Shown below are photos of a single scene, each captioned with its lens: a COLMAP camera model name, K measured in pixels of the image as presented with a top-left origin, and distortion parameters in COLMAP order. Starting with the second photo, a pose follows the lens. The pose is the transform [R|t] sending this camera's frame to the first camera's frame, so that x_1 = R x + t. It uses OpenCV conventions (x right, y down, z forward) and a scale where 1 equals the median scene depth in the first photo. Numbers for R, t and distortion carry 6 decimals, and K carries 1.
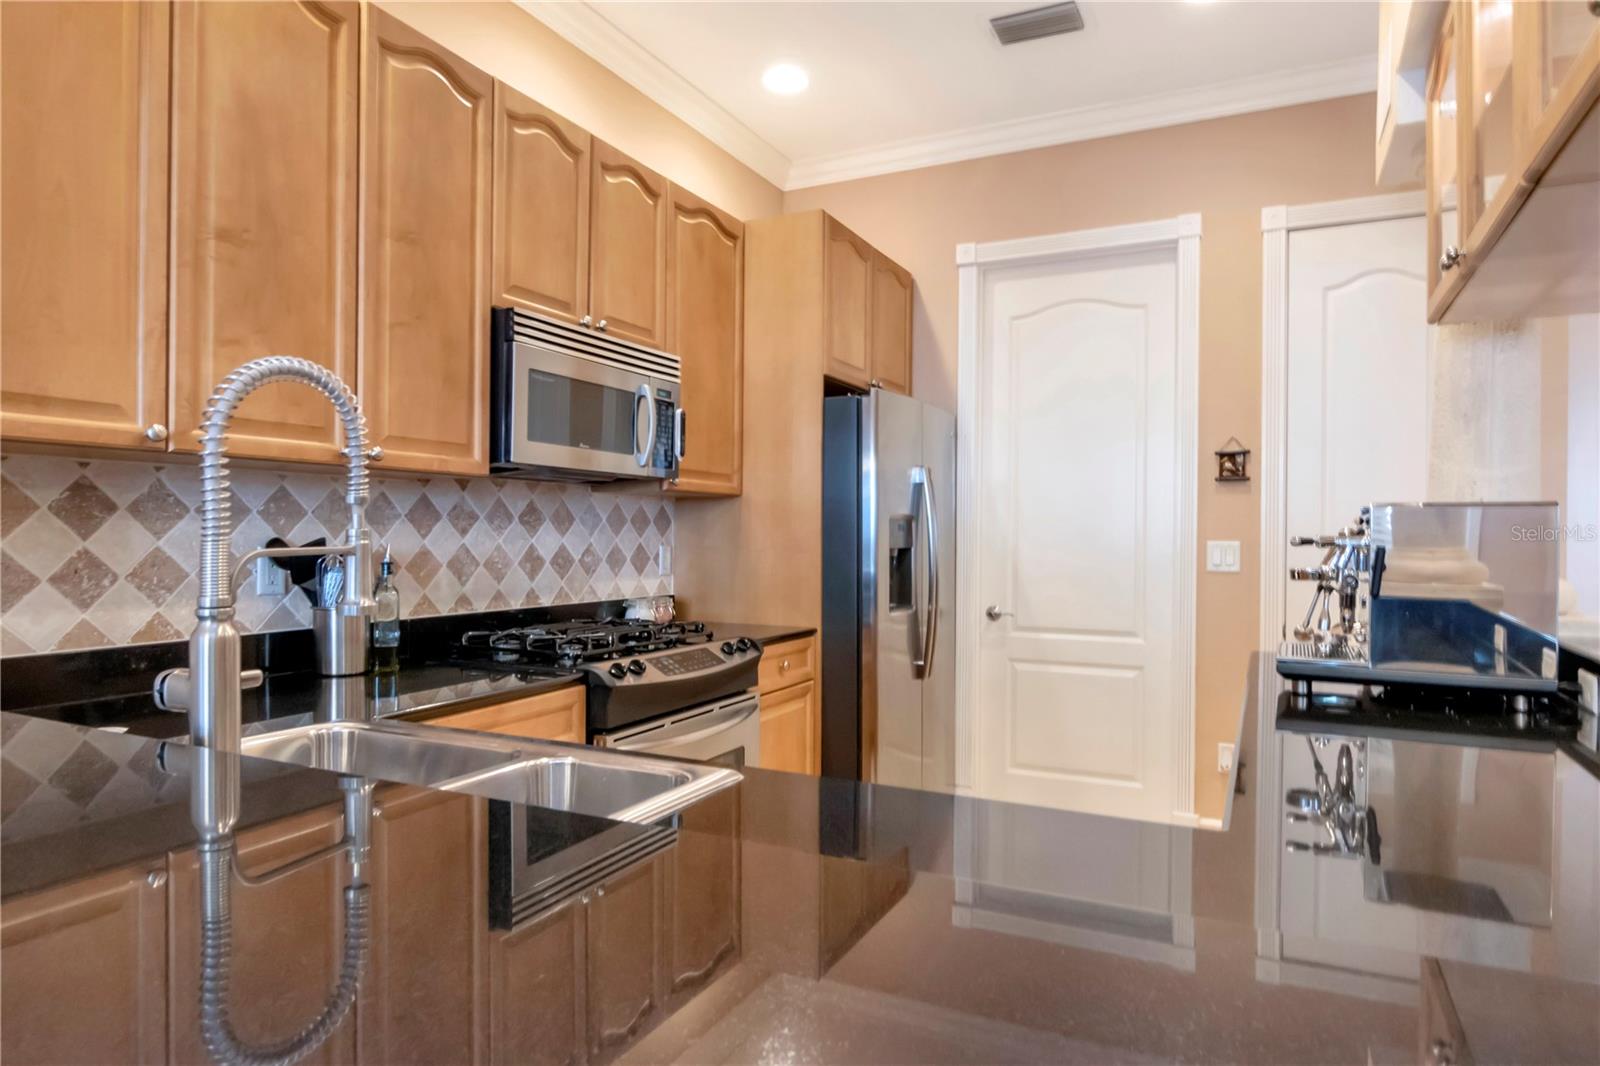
lens RADIAL K [[961.4, 0, 797.3], [0, 961.4, 541.6], [0, 0, 1]] dist [-0.007449, -0.000088]
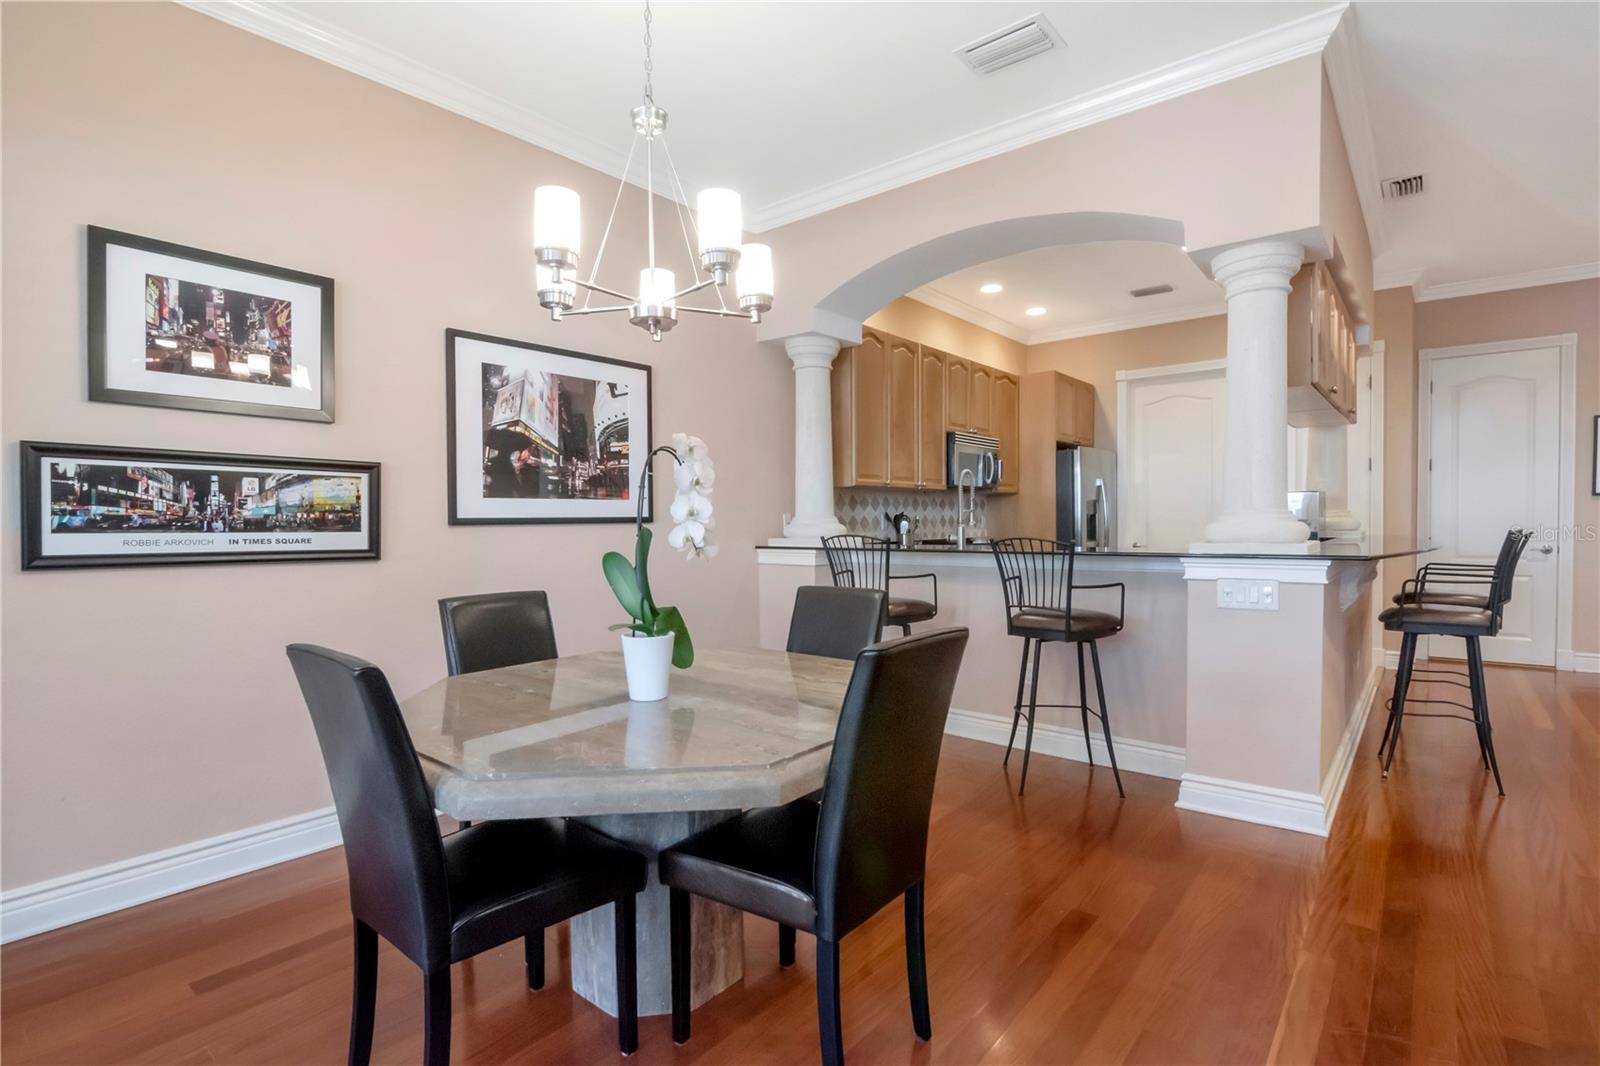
lens RADIAL K [[768.0, 0, 807.8], [0, 768.0, 539.9], [0, 0, 1]] dist [-0.000242, -0.005090]
pose [[0.976128, -0.012325, -0.216847, -0.195187], [0.016306, 0.999730, 0.016577, 0.032279], [0.216584, -0.019717, 0.976065, -1.166256]]
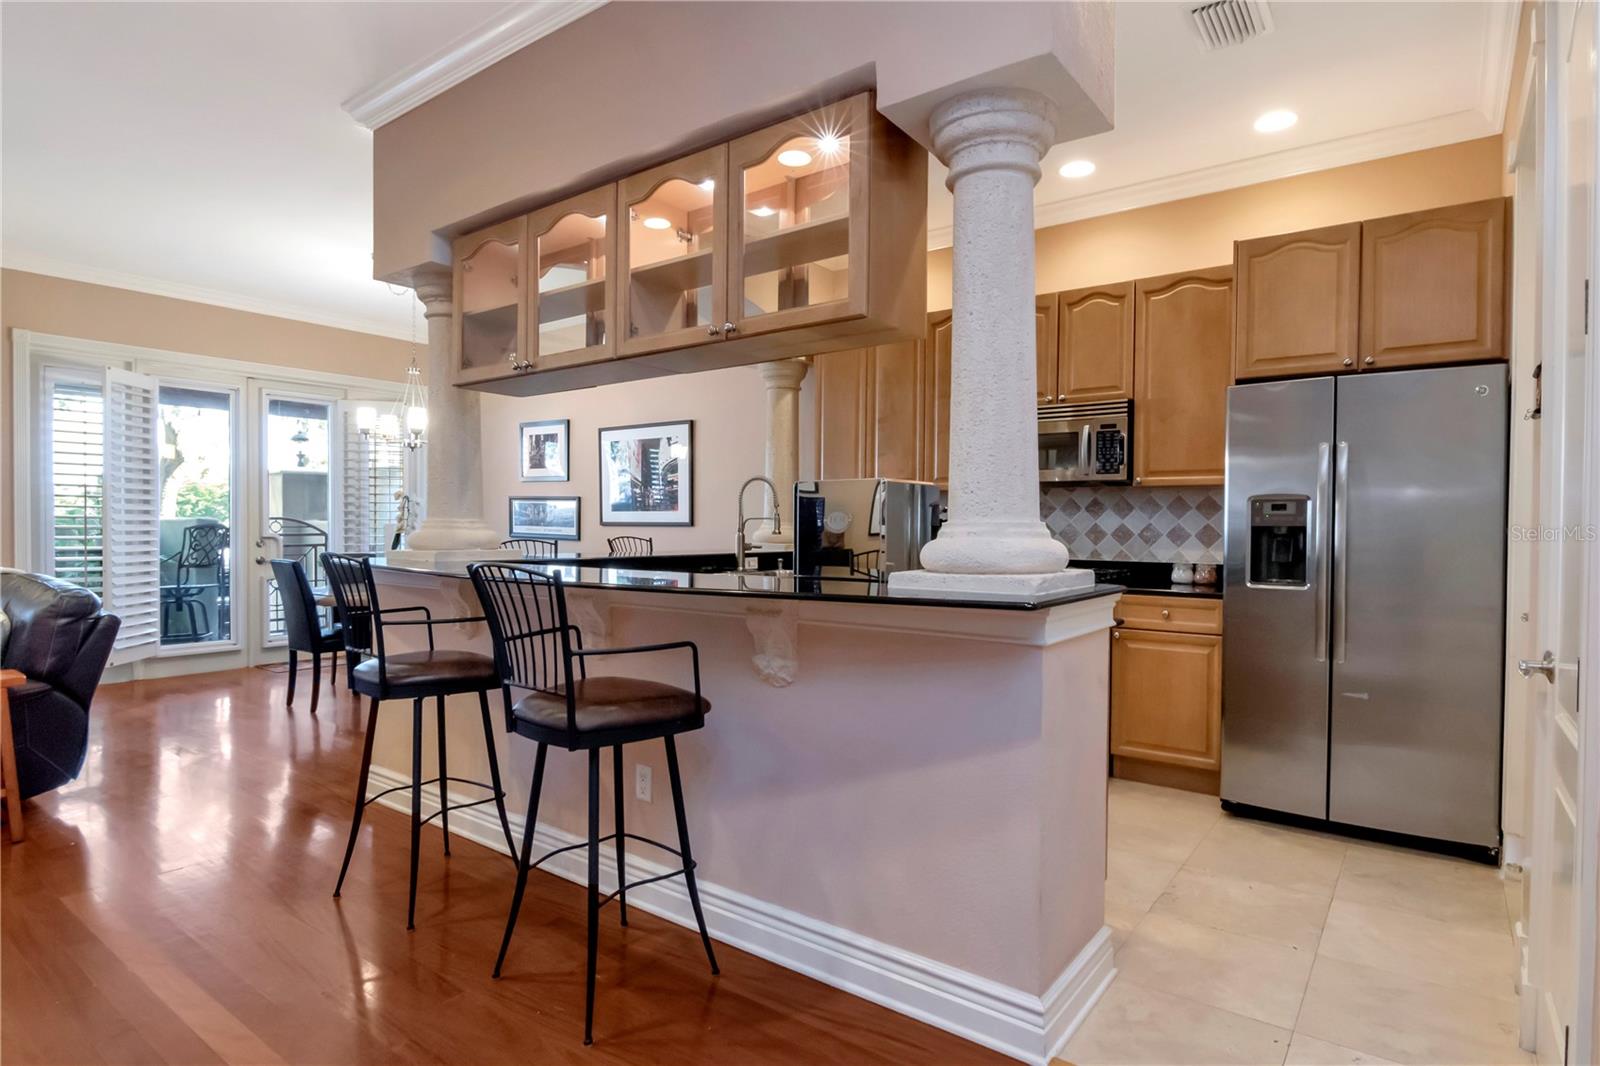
lens RADIAL K [[886.5, 0, 803.3], [0, 886.5, 536.7], [0, 0, 1]] dist [-0.004000, -0.000202]
pose [[-0.191372, 0.010676, -0.981460, 1.449700], [-0.013493, 0.999818, 0.013506, 0.012556], [0.981425, 0.015828, -0.191193, 0.834208]]
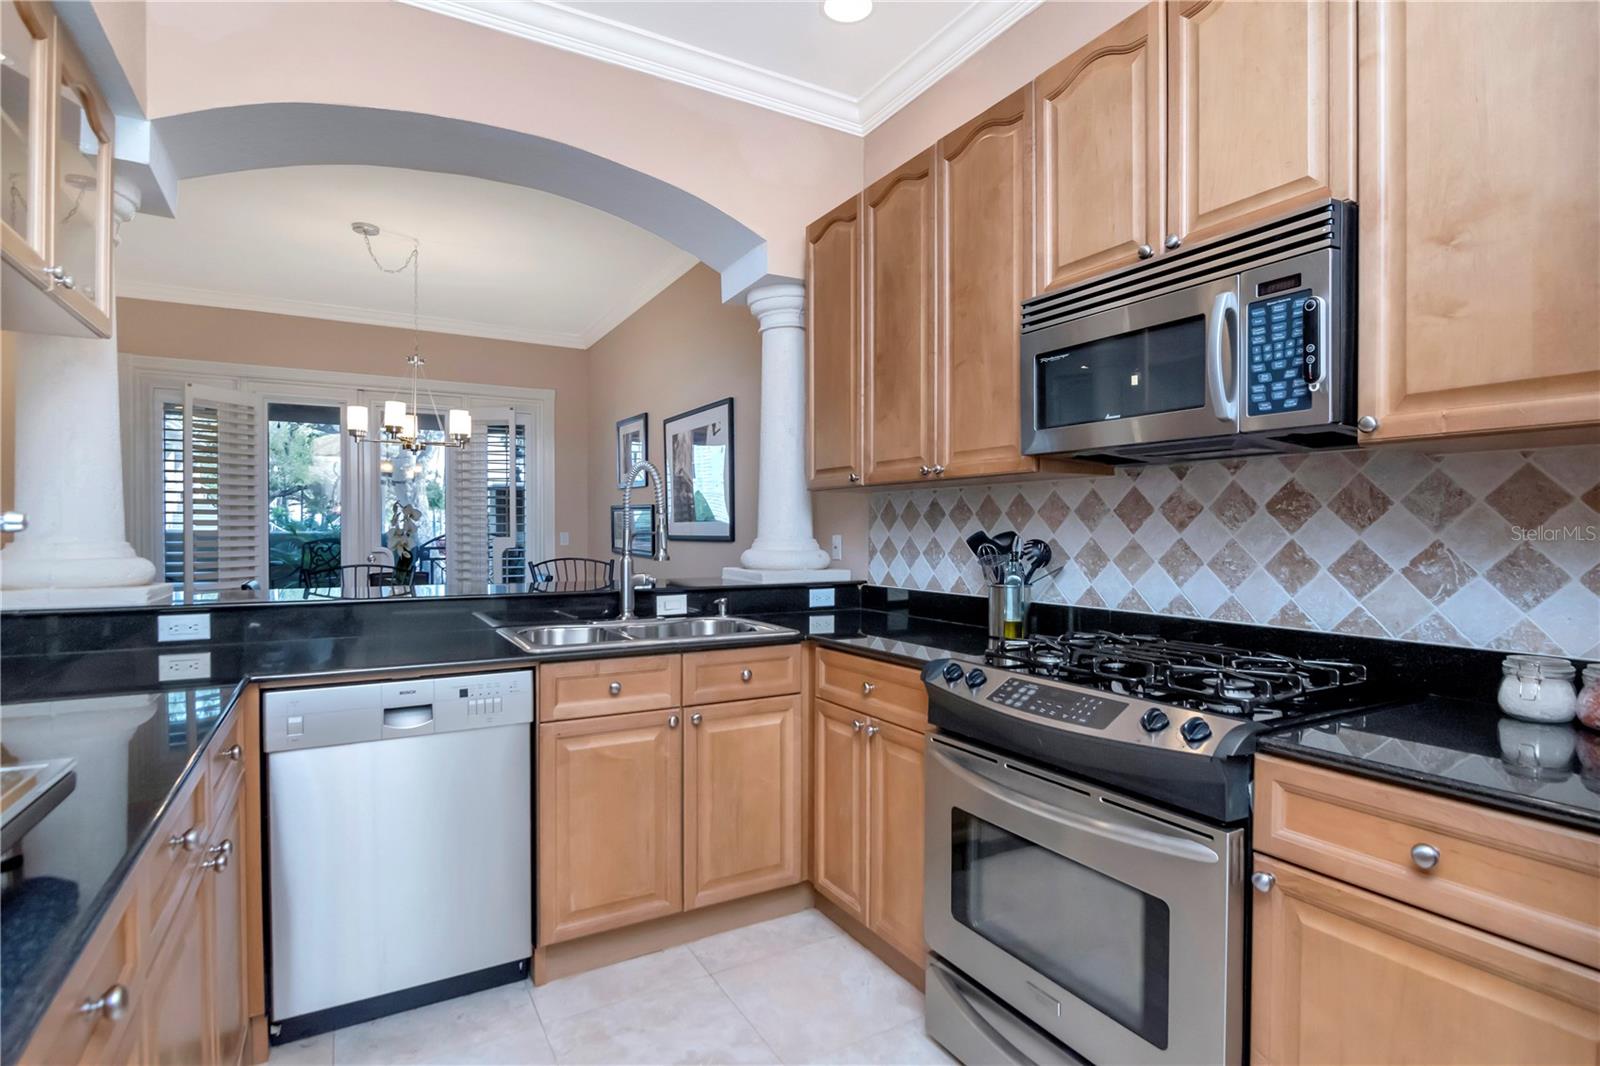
lens RADIAL K [[804.2, 0, 810.4], [0, 804.2, 534.5], [0, 0, 1]] dist [-0.014939, -0.001977]
pose [[-0.550296, 0.007073, -0.834940, 0.449559], [-0.002251, 0.999948, 0.009955, -0.008245], [0.834967, 0.007357, -0.550252, 1.084854]]
